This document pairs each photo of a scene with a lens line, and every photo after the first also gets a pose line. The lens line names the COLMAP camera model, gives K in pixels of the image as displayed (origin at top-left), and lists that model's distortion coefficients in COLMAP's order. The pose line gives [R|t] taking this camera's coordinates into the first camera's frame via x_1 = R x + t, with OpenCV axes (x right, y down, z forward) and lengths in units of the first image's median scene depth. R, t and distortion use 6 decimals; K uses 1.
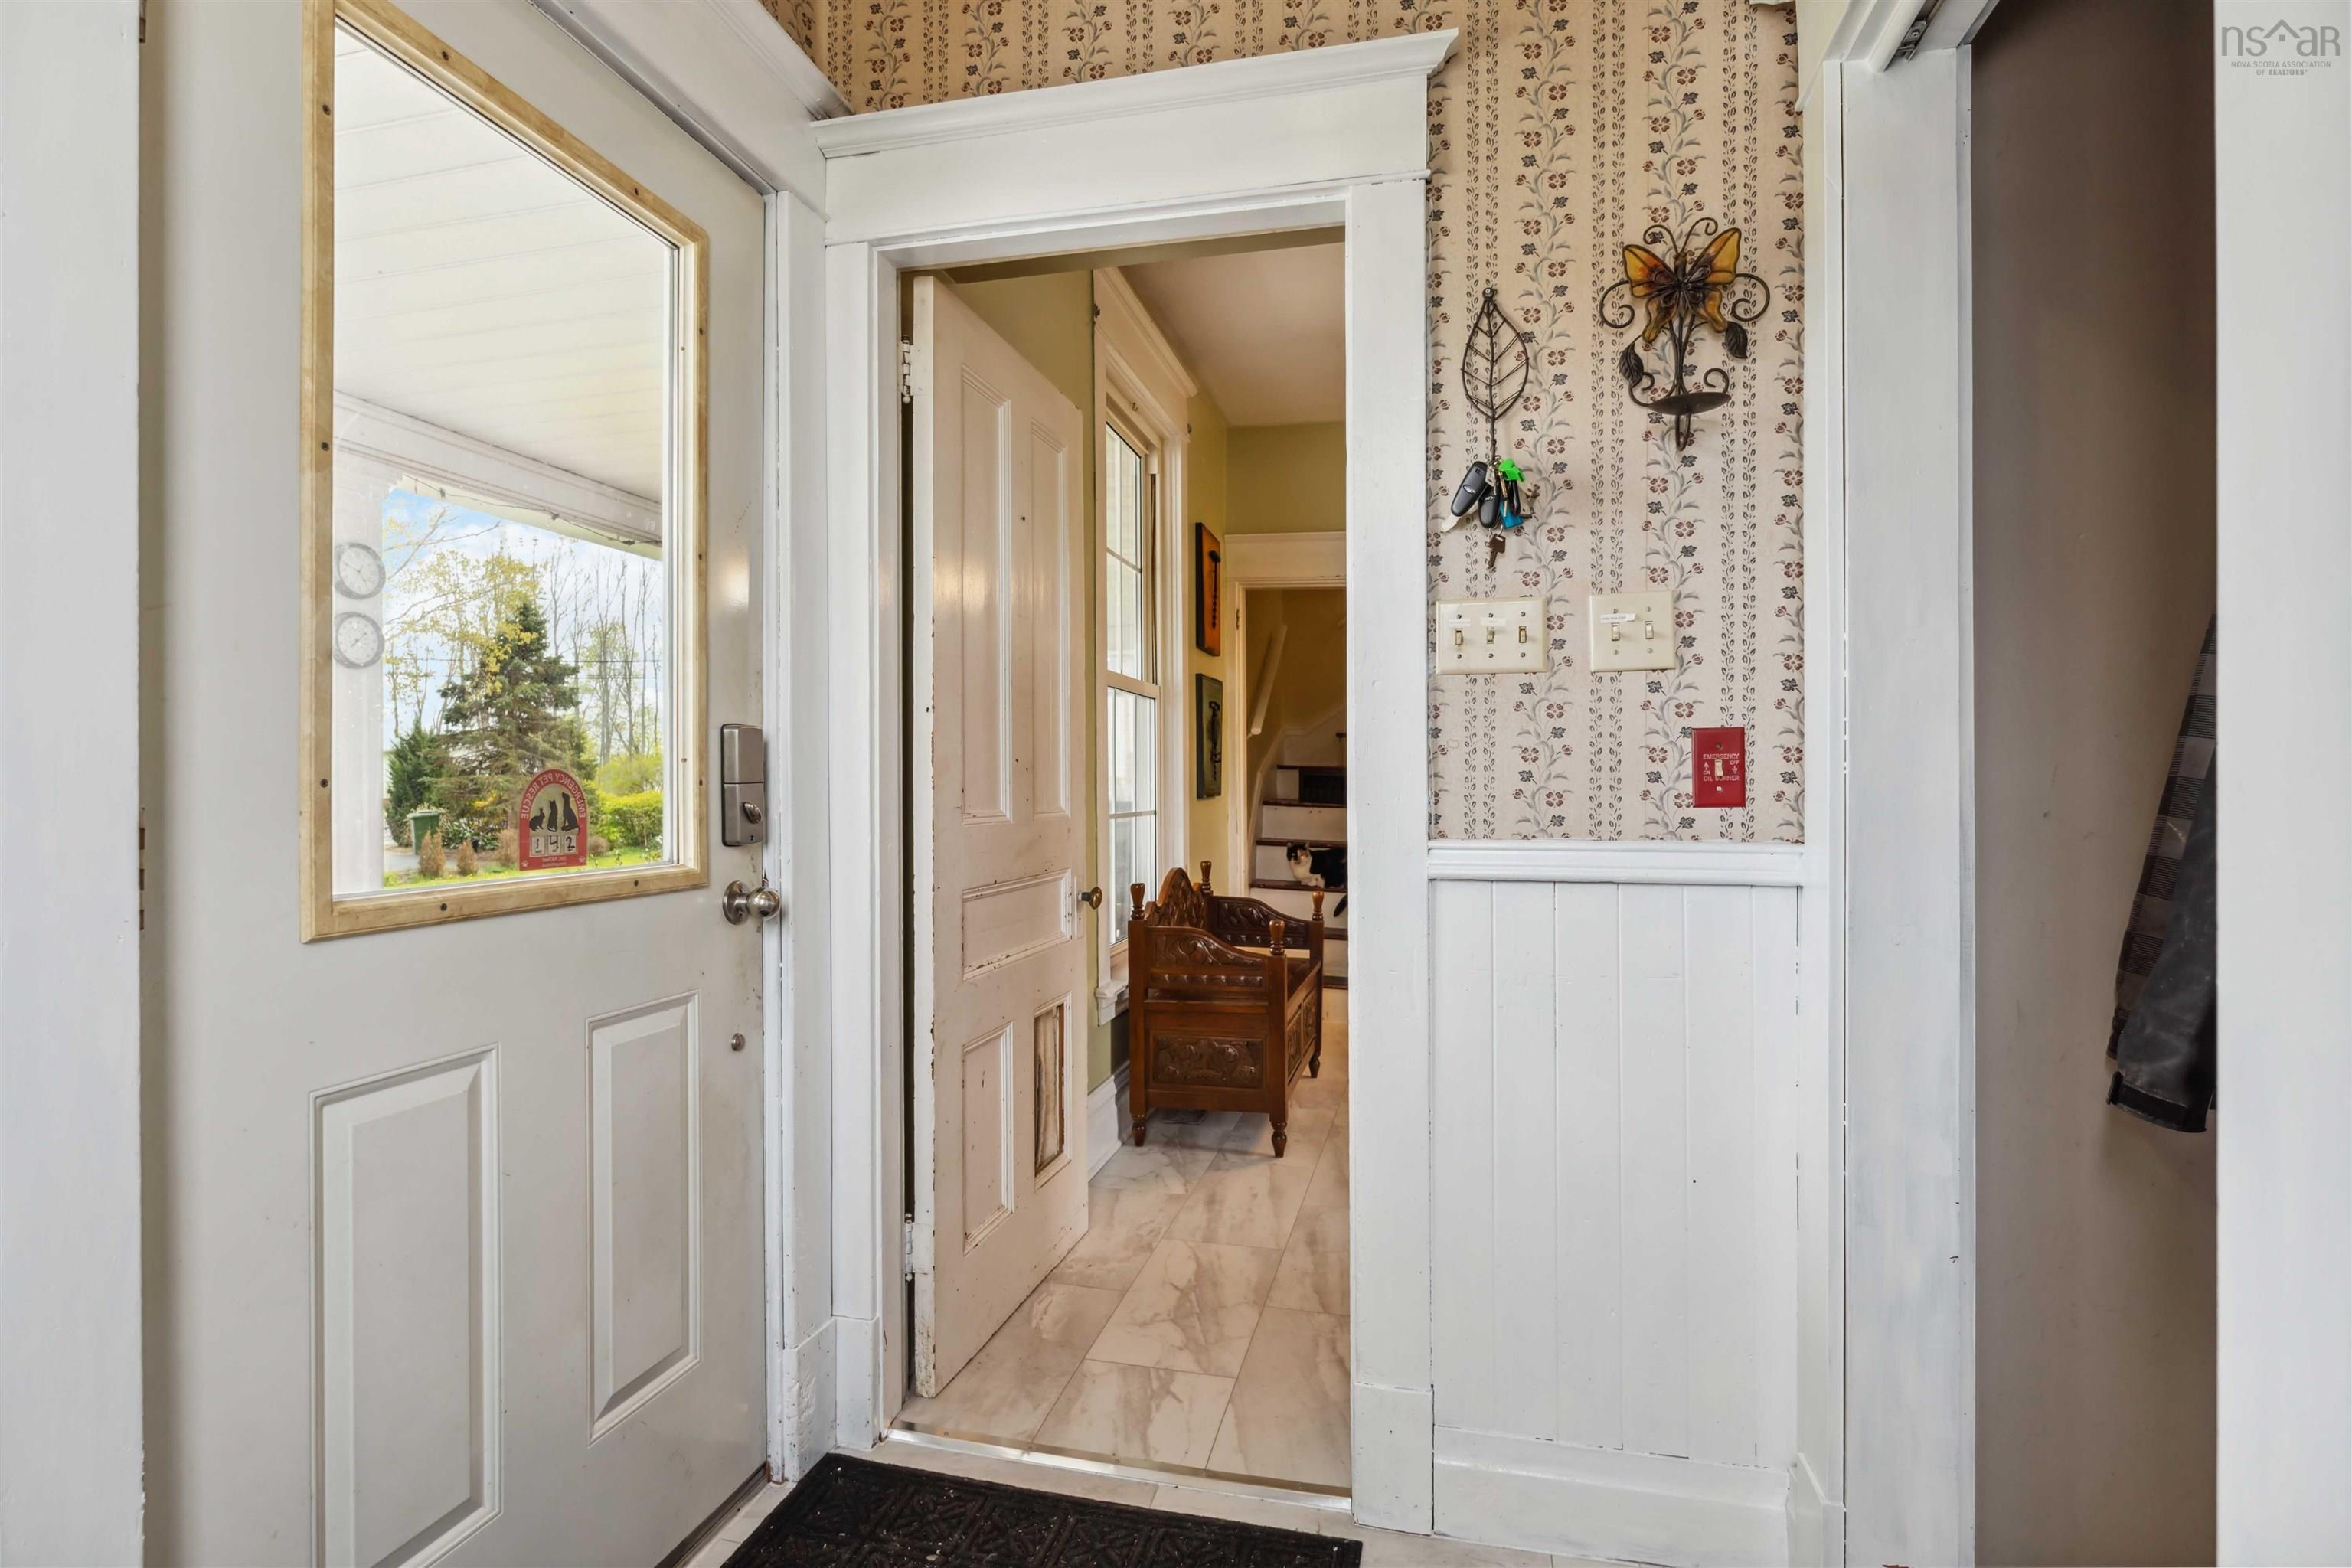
lens RADIAL K [[1167.9, 0, 1176.0], [0, 1167.9, 784.0], [0, 0, 1]] dist [-0.001330, -0.000689]
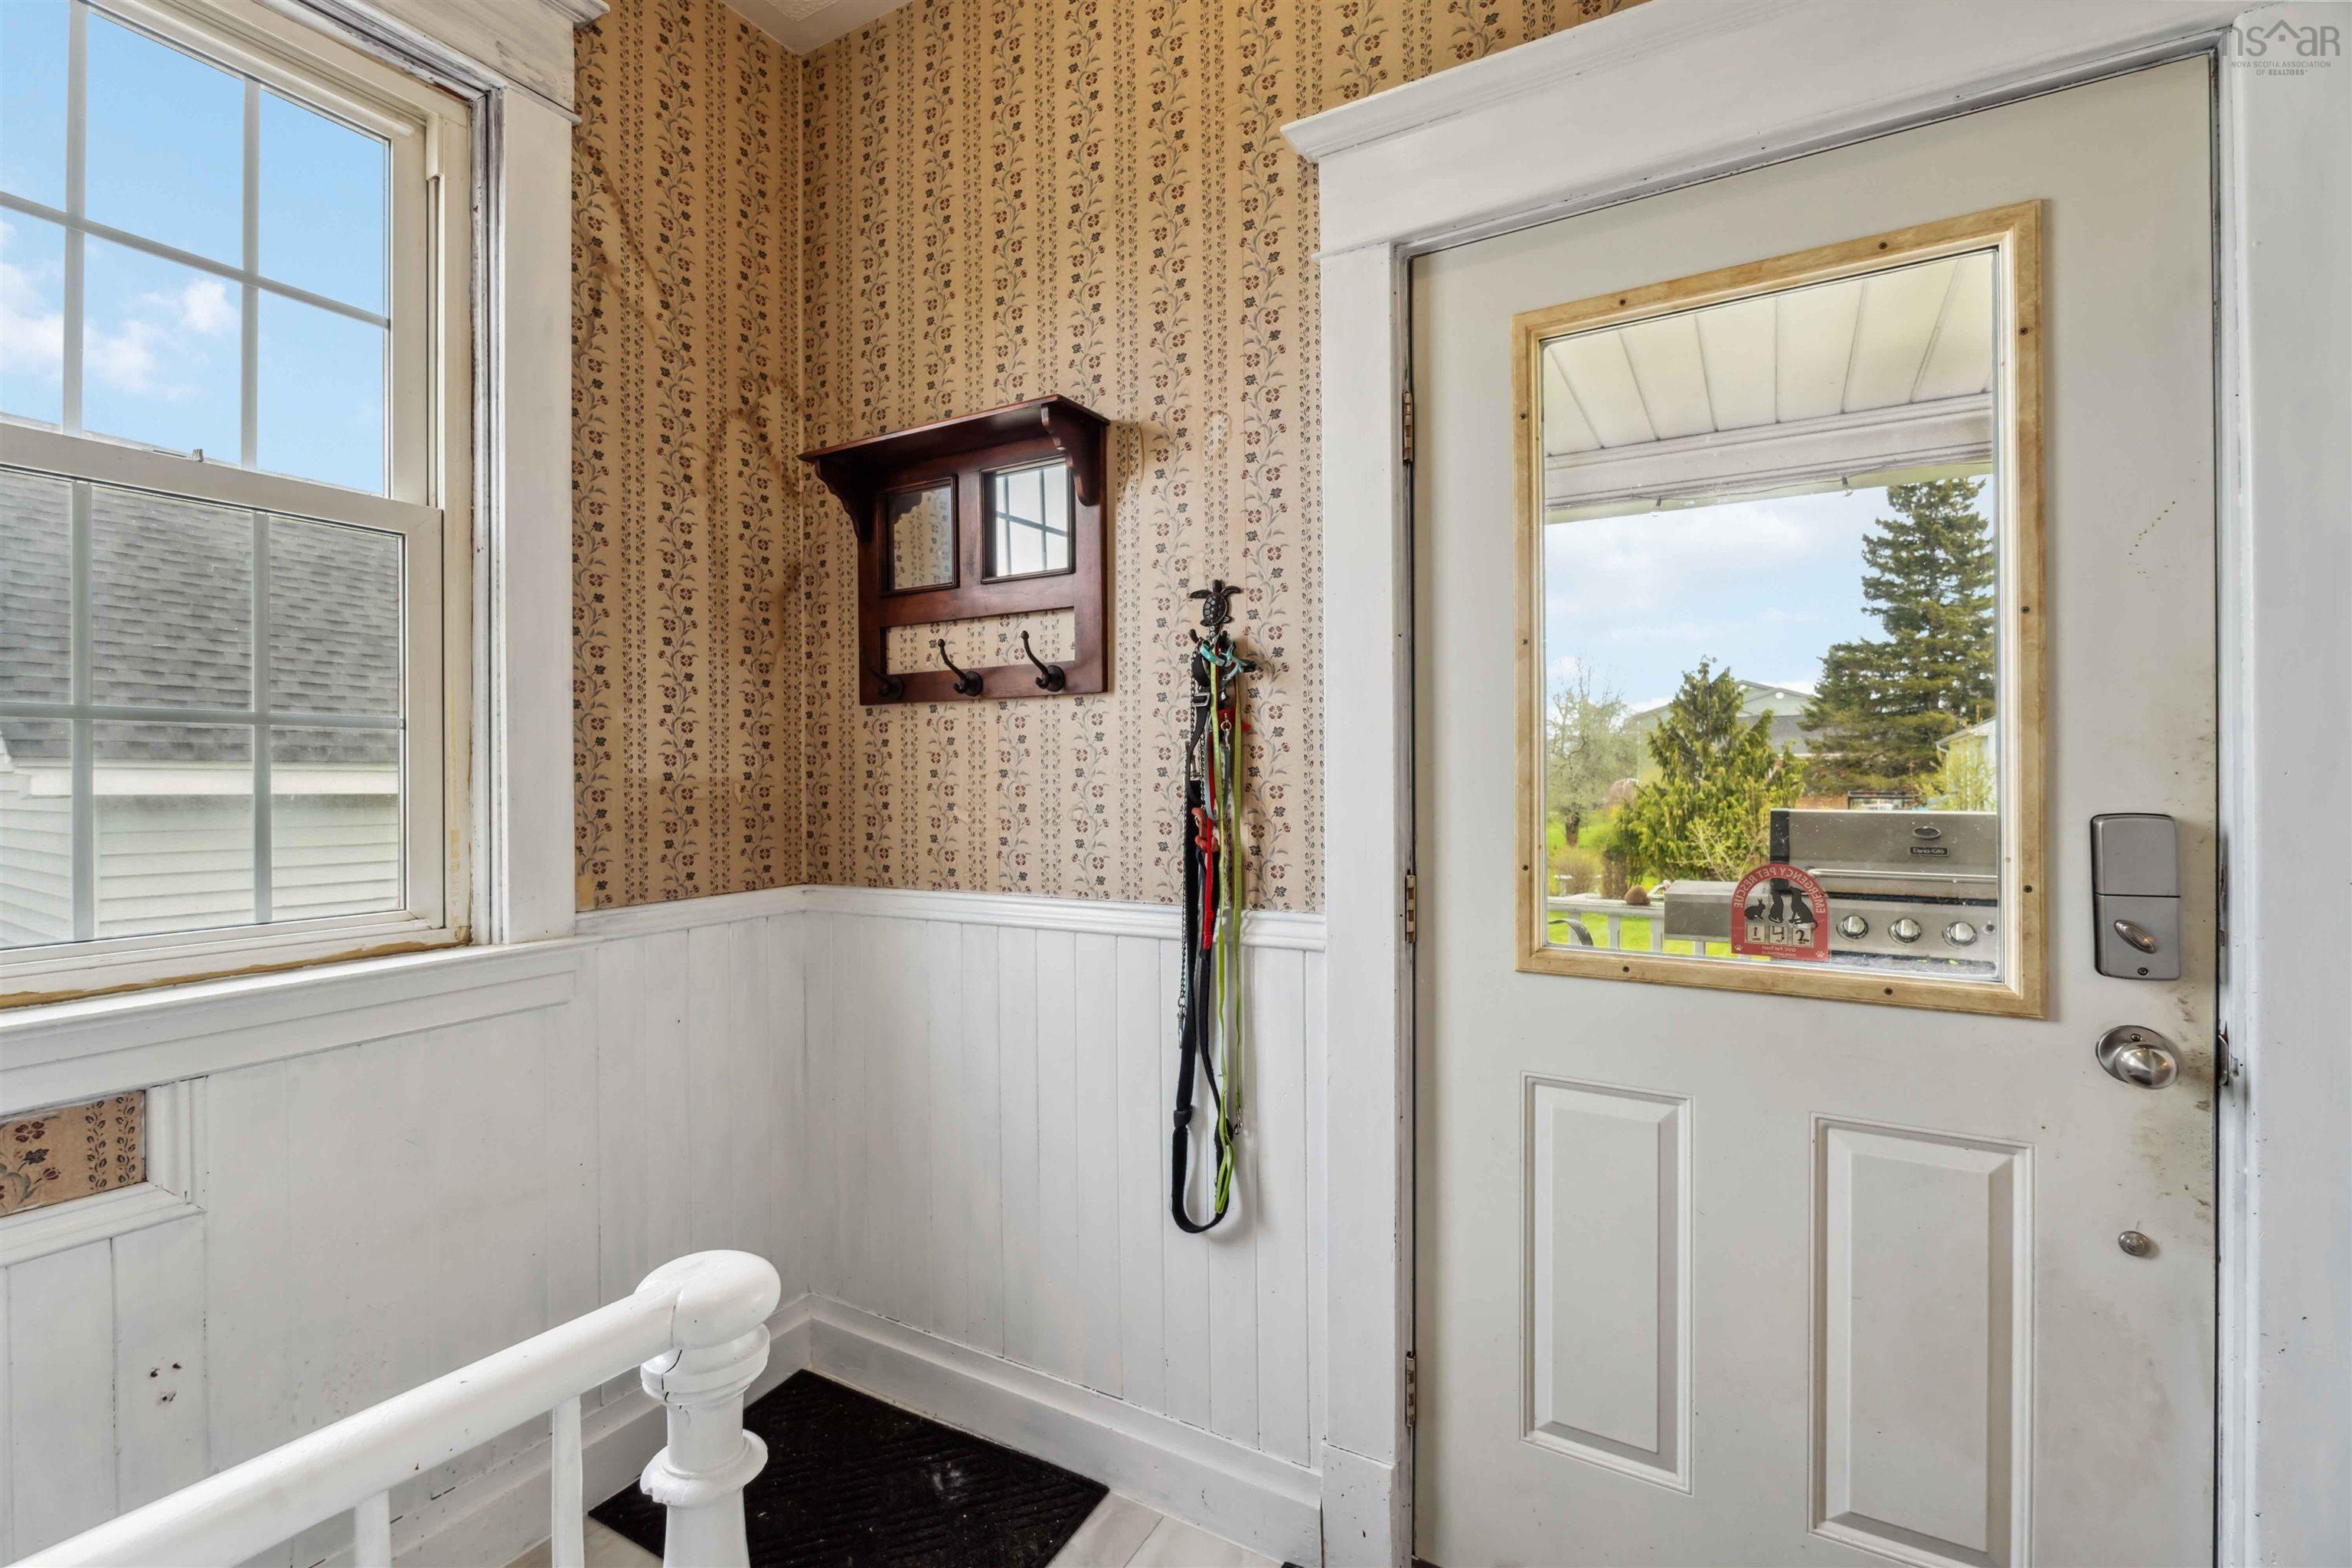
lens RADIAL K [[1035.9, 0, 1176.0], [0, 1035.9, 784.0], [0, 0, 1]] dist [0.000742, 0.000097]
pose [[-0.280118, 0.009739, -0.959916, 0.498888], [0.000440, 0.999950, 0.010017, -0.090733], [0.959966, 0.002384, -0.280108, 0.707711]]
